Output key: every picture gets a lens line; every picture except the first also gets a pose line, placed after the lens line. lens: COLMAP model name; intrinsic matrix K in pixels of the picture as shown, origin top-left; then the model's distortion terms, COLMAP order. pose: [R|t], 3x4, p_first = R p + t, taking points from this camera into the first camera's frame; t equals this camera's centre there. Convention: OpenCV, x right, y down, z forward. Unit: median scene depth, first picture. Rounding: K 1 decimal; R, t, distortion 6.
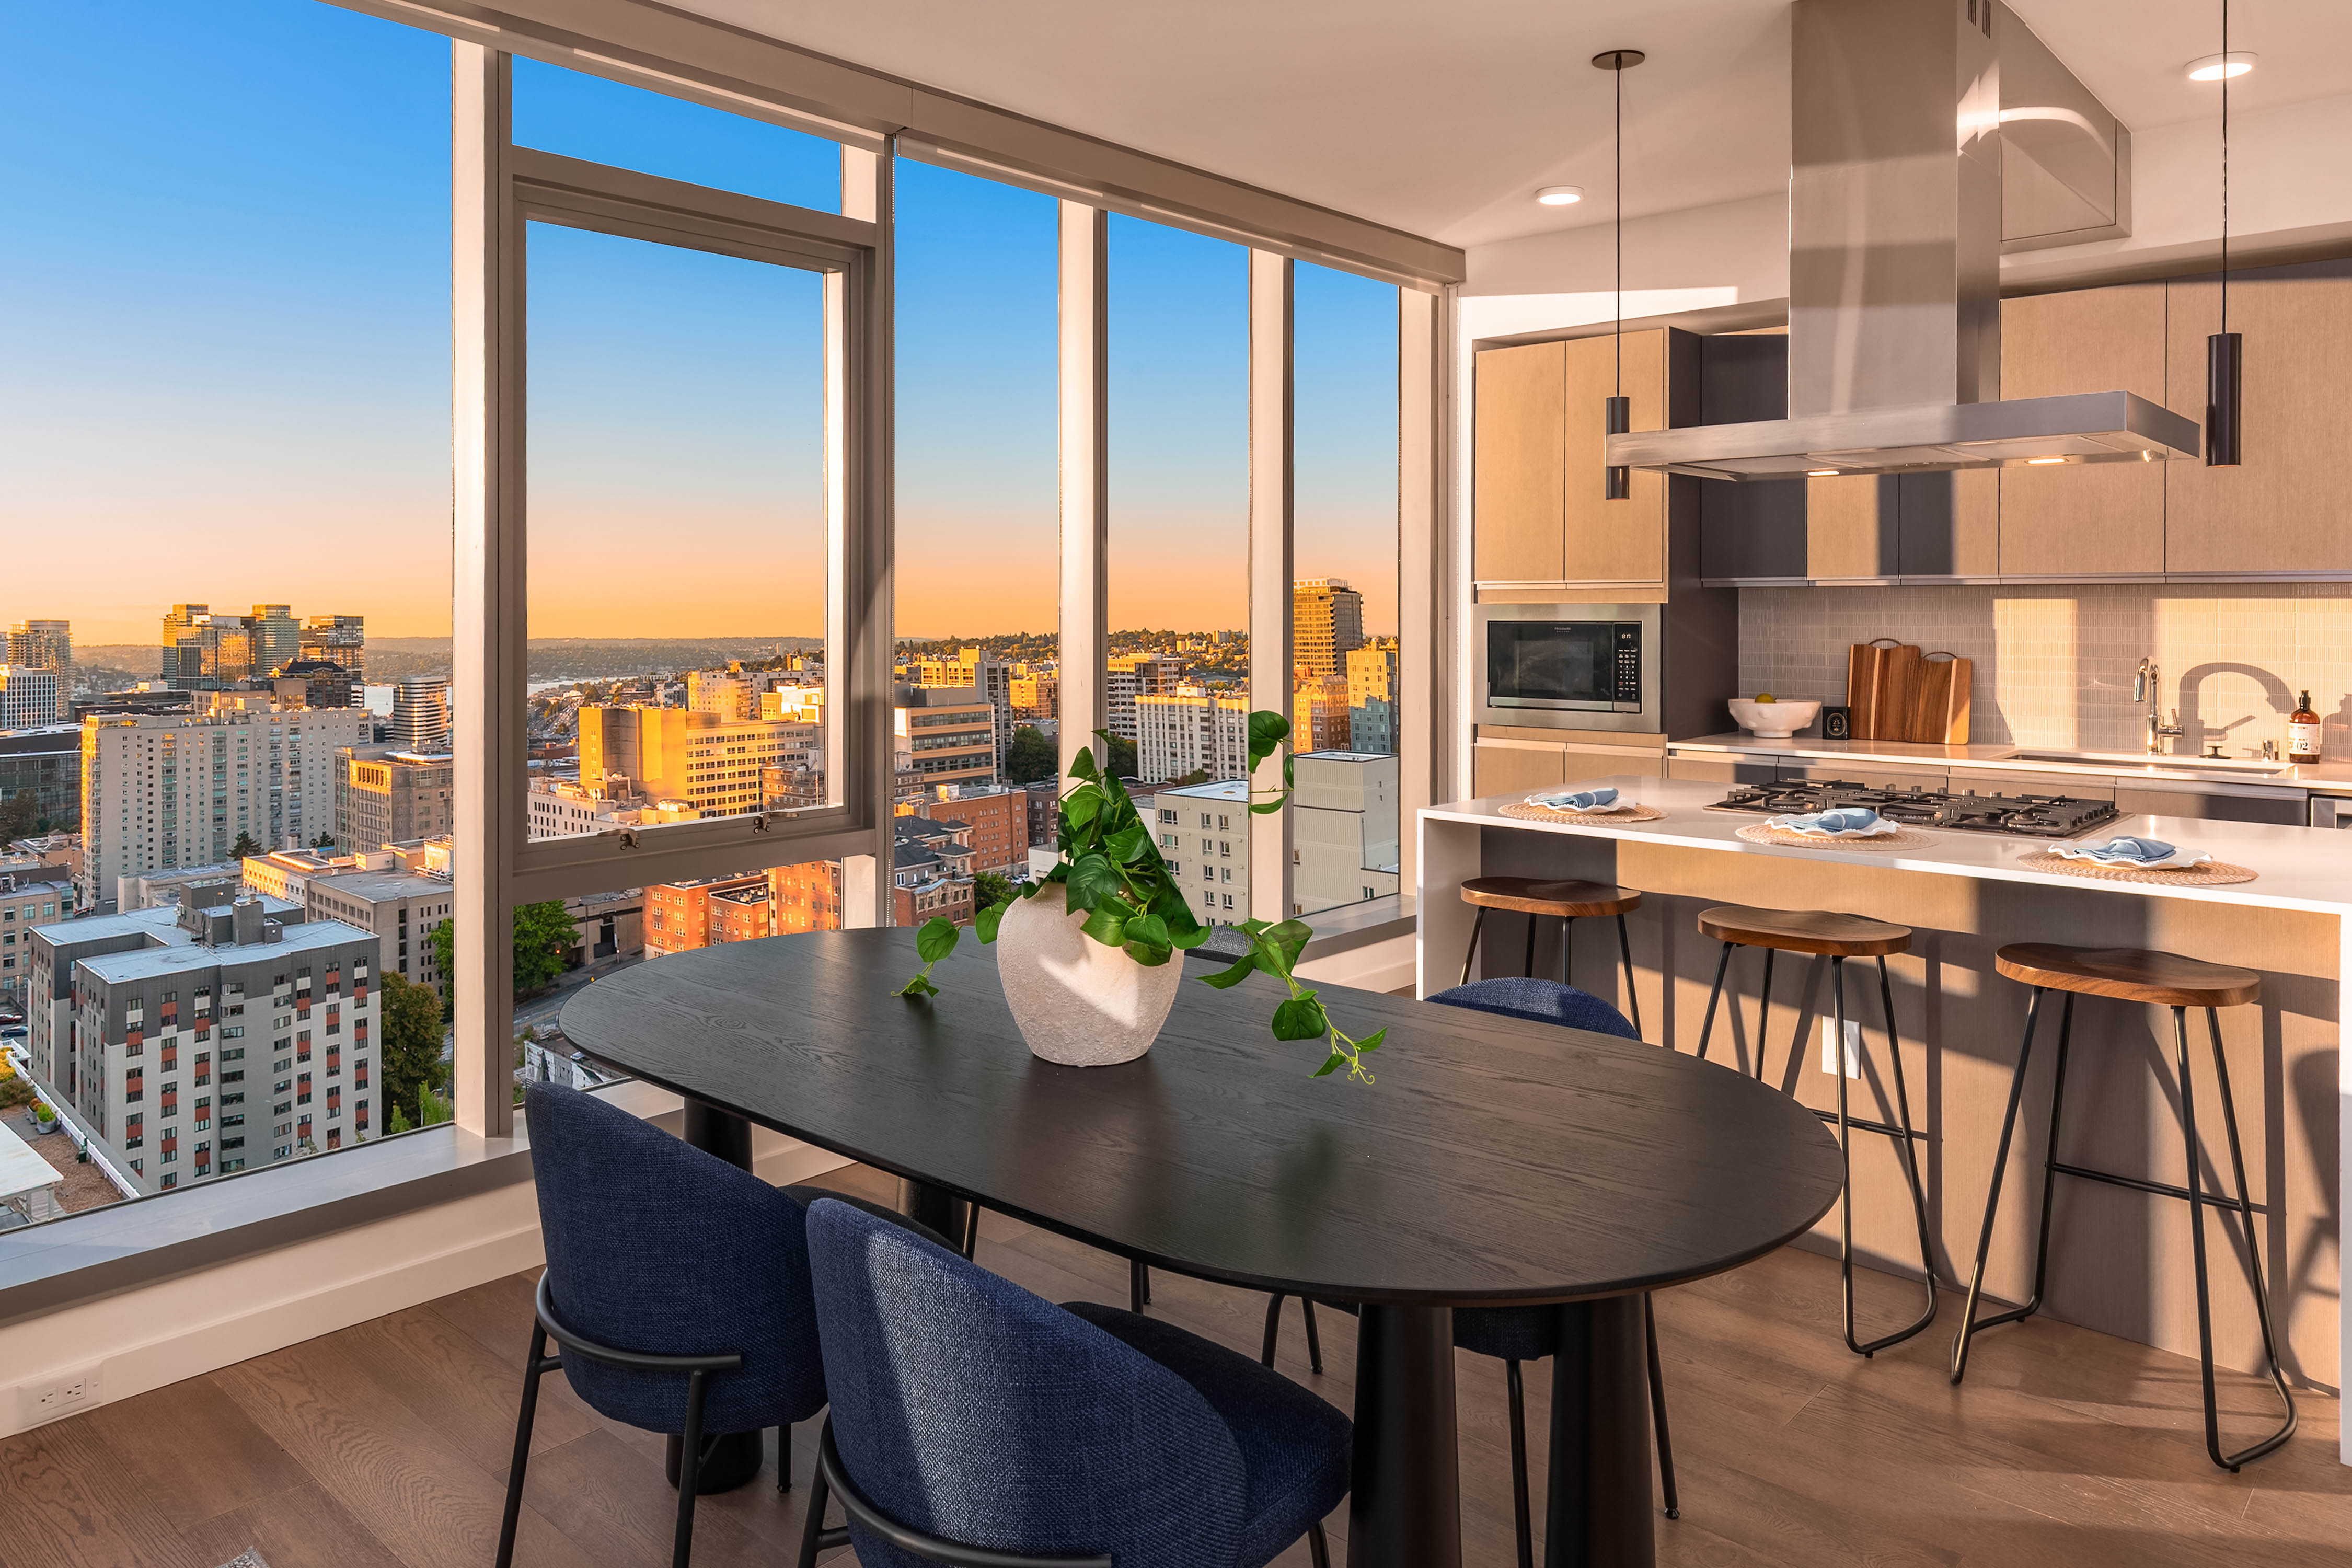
lens RADIAL K [[1555.1, 0, 1202.0], [0, 1555.1, 612.4], [0, 0, 1]] dist [-0.002123, -0.000814]
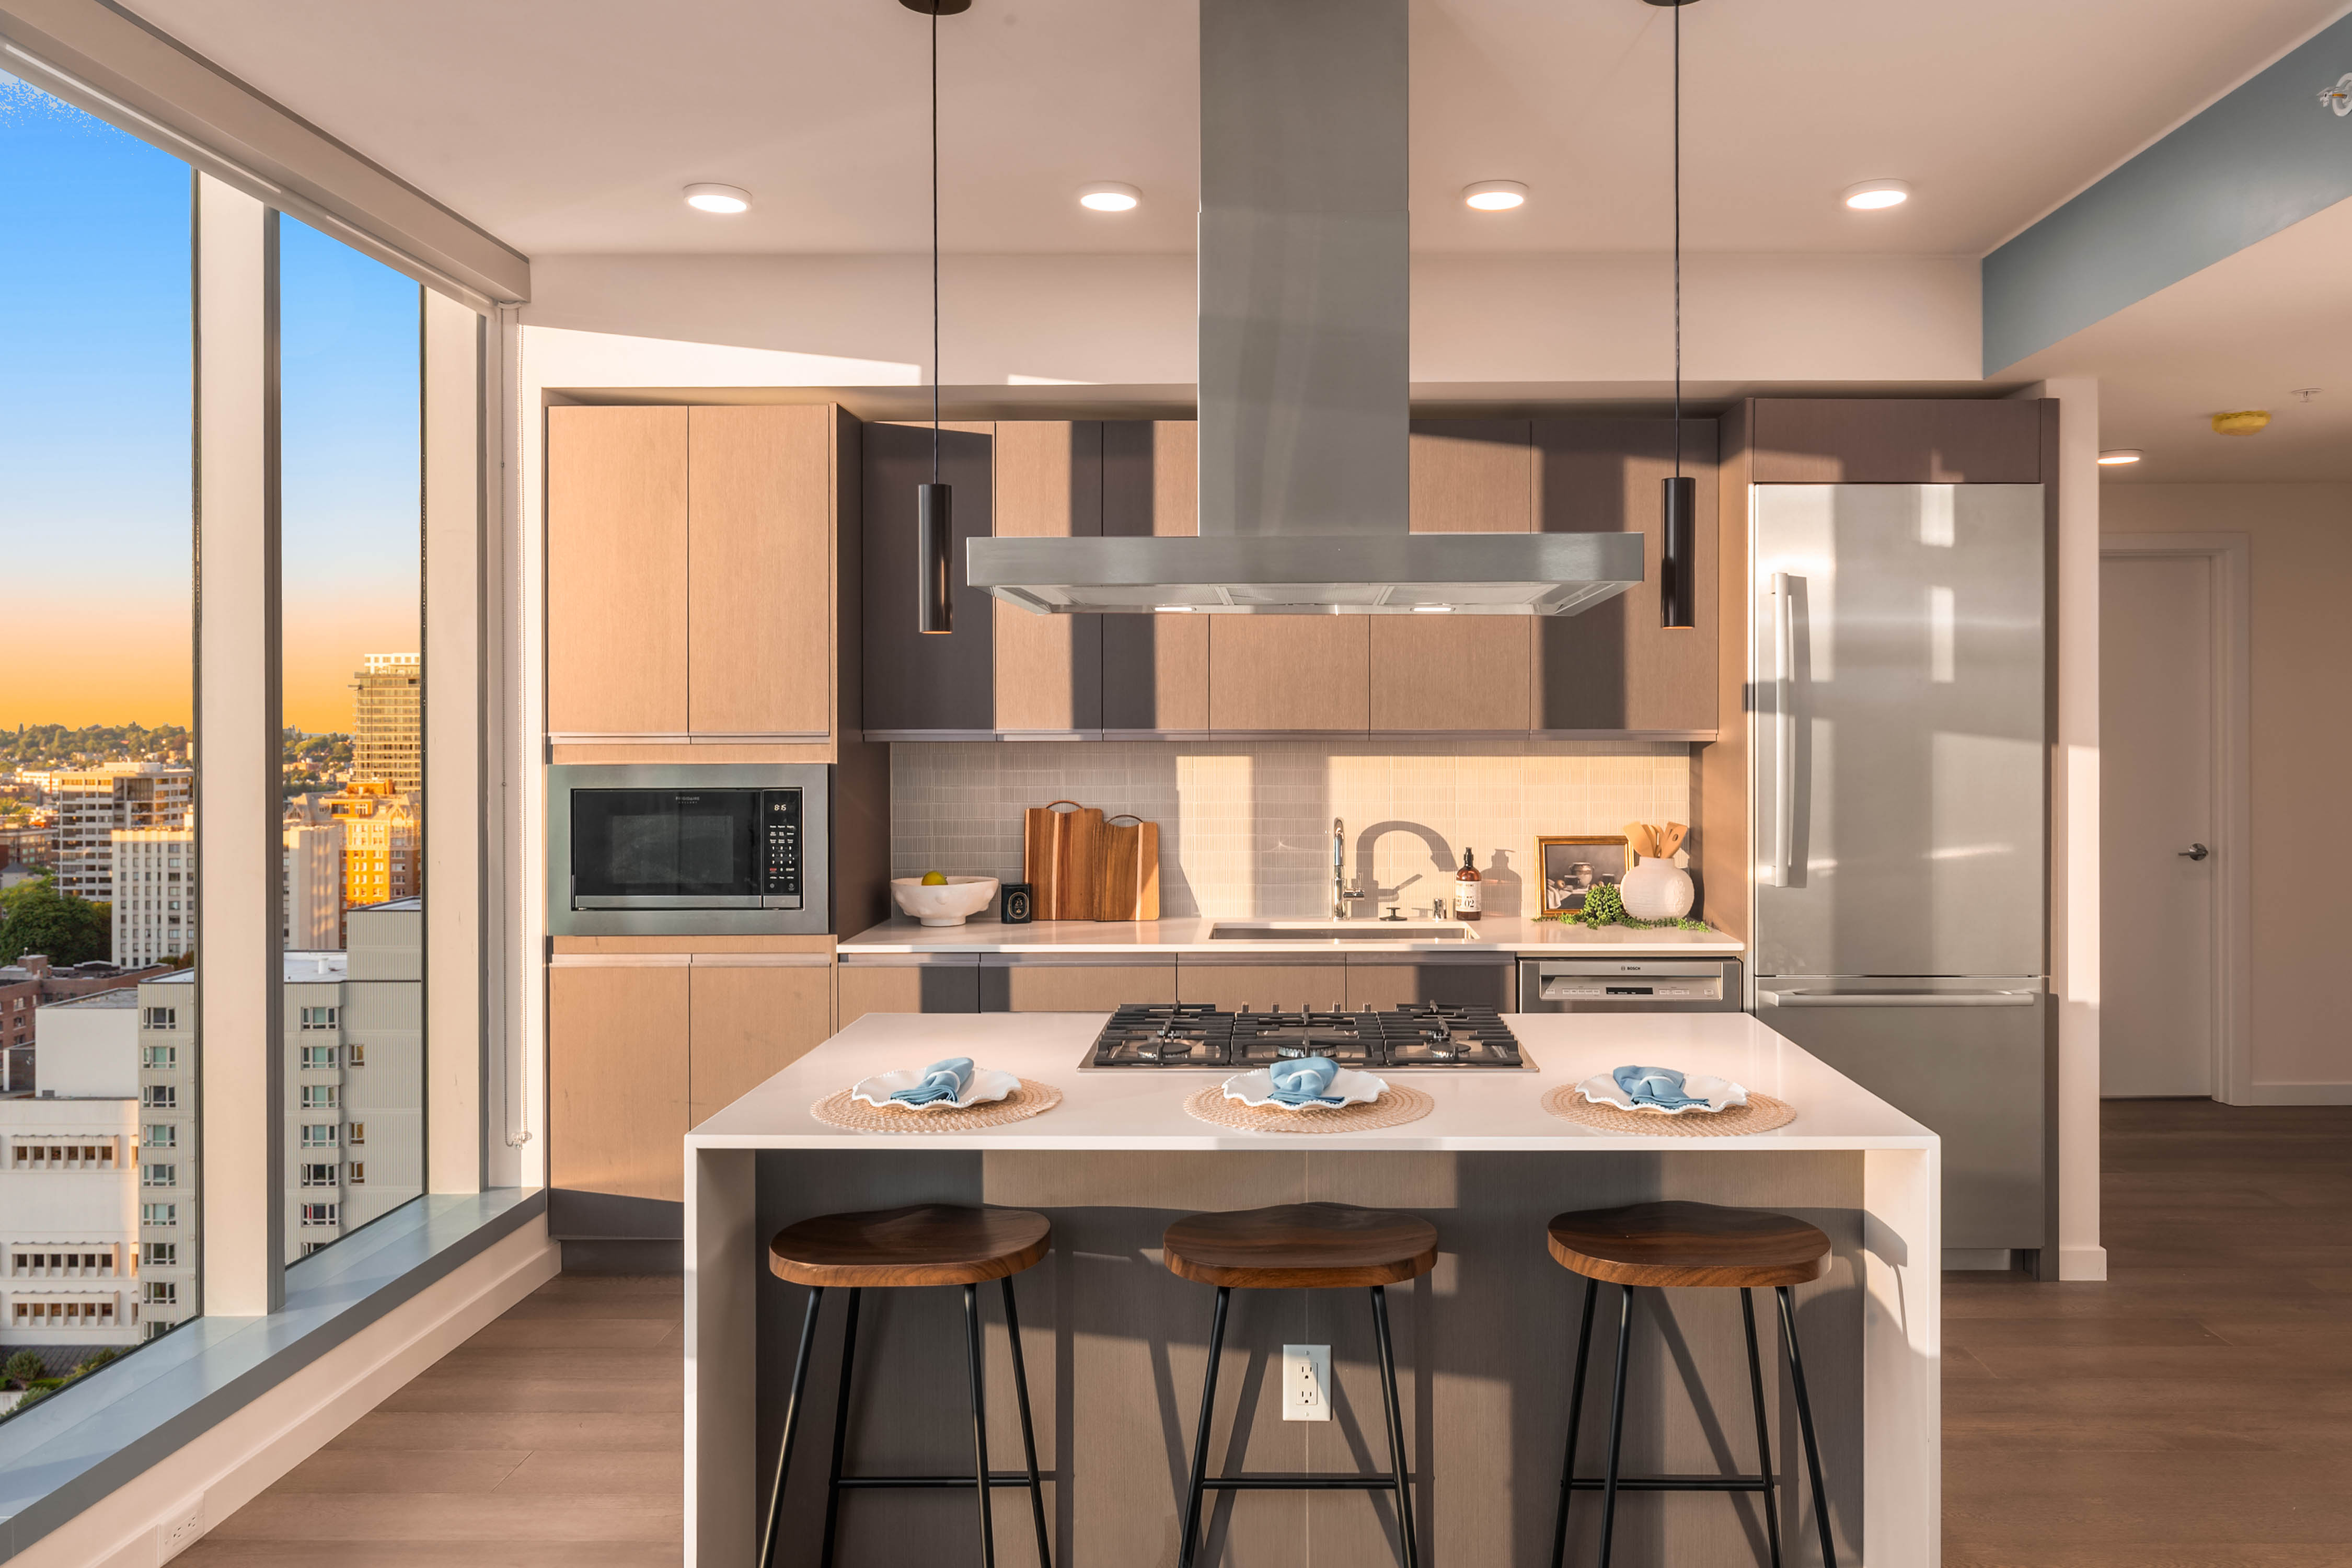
lens RADIAL K [[1587.0, 0, 1240.0], [0, 1587.0, 736.8], [0, 0, 1]] dist [0.000571, 0.001438]
pose [[0.751354, -0.002724, 0.659894, -0.068711], [0.001223, 0.999996, 0.002735, -0.021384], [-0.659898, -0.001248, 0.751354, 0.280317]]
